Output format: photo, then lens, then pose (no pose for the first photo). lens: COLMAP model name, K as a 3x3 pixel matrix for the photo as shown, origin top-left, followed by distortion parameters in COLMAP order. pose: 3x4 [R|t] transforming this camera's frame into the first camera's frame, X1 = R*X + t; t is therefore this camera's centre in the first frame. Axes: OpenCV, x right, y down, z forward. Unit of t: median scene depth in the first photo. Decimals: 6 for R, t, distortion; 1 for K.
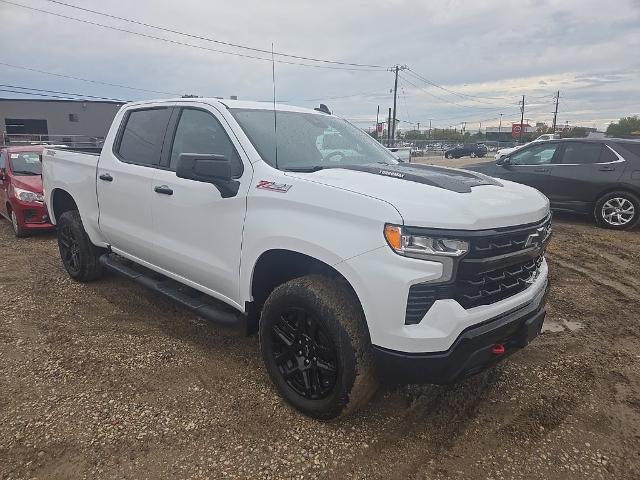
lens RADIAL K [[442.4, 0, 322.8], [0, 442.4, 244.7], [0, 0, 1]] dist [0.060777, -0.032408]
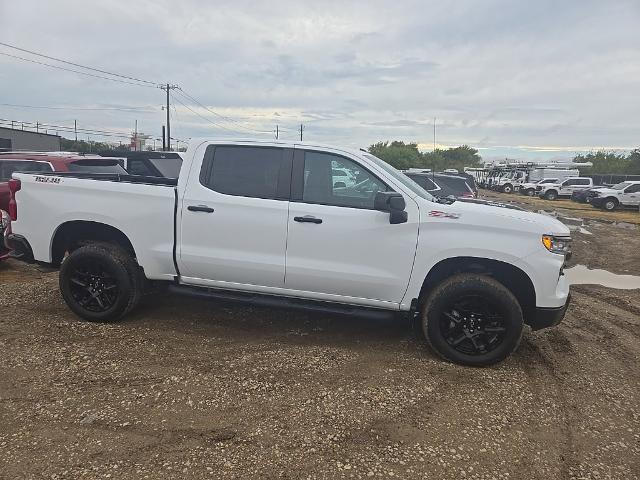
lens RADIAL K [[442.4, 0, 323.3], [0, 442.4, 245.8], [0, 0, 1]] dist [0.060777, -0.032408]
pose [[0.840151, -0.063795, 0.538587, -1.026598], [0.083136, 0.996470, -0.011654, -0.038246], [-0.535942, 0.054567, 0.842489, -0.009249]]
